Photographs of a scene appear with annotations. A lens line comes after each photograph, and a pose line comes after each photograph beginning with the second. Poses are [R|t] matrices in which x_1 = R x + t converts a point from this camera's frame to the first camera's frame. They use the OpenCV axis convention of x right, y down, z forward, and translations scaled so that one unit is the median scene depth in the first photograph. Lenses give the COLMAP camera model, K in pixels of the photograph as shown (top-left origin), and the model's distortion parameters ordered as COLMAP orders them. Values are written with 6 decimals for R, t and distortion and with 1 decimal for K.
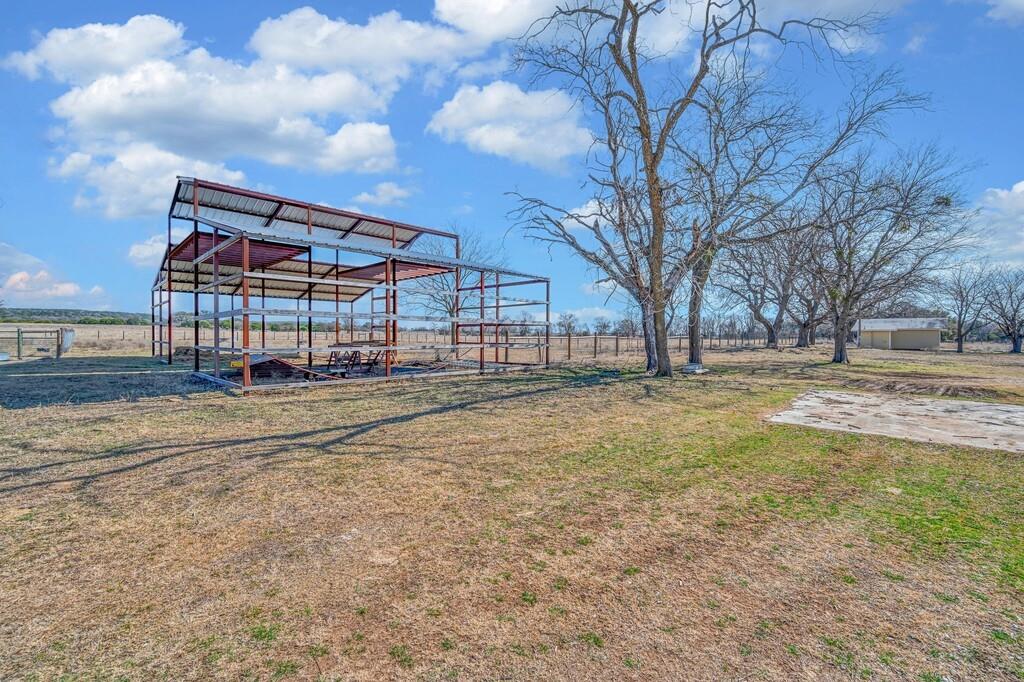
lens RADIAL K [[417.3, 0, 513.9], [0, 417.3, 339.1], [0, 0, 1]] dist [0.001335, 0.000402]
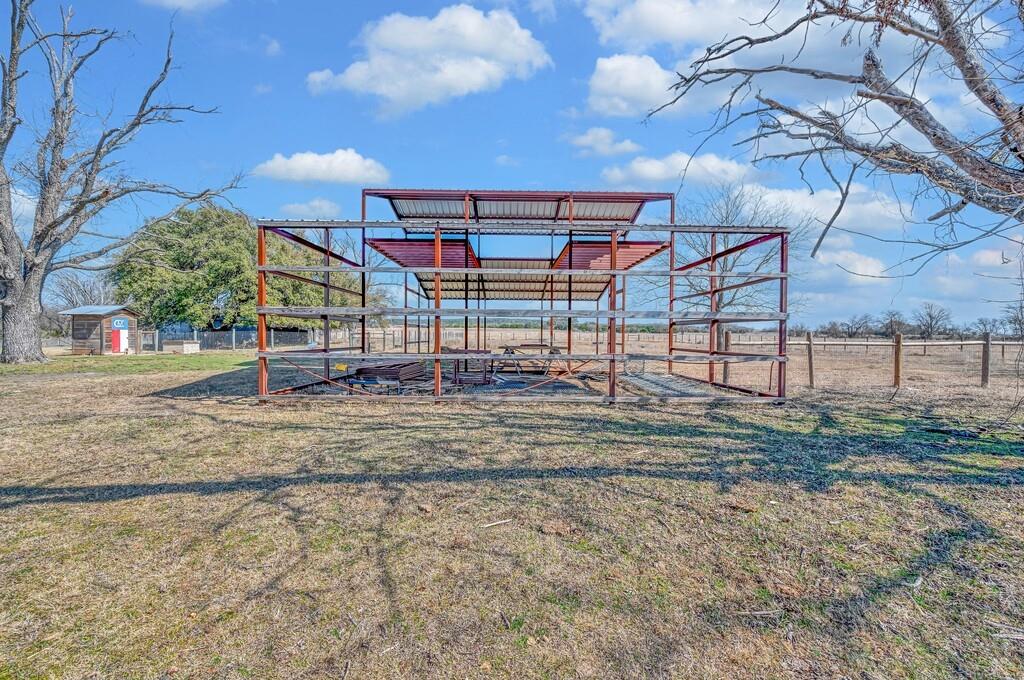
lens RADIAL K [[417.3, 0, 511.2], [0, 417.3, 336.4], [0, 0, 1]] dist [0.001335, 0.000402]
pose [[0.699662, 0.008762, -0.714420, 0.161710], [-0.014915, 0.999886, -0.002344, -0.005807], [0.714319, 0.012295, 0.699713, 0.316044]]
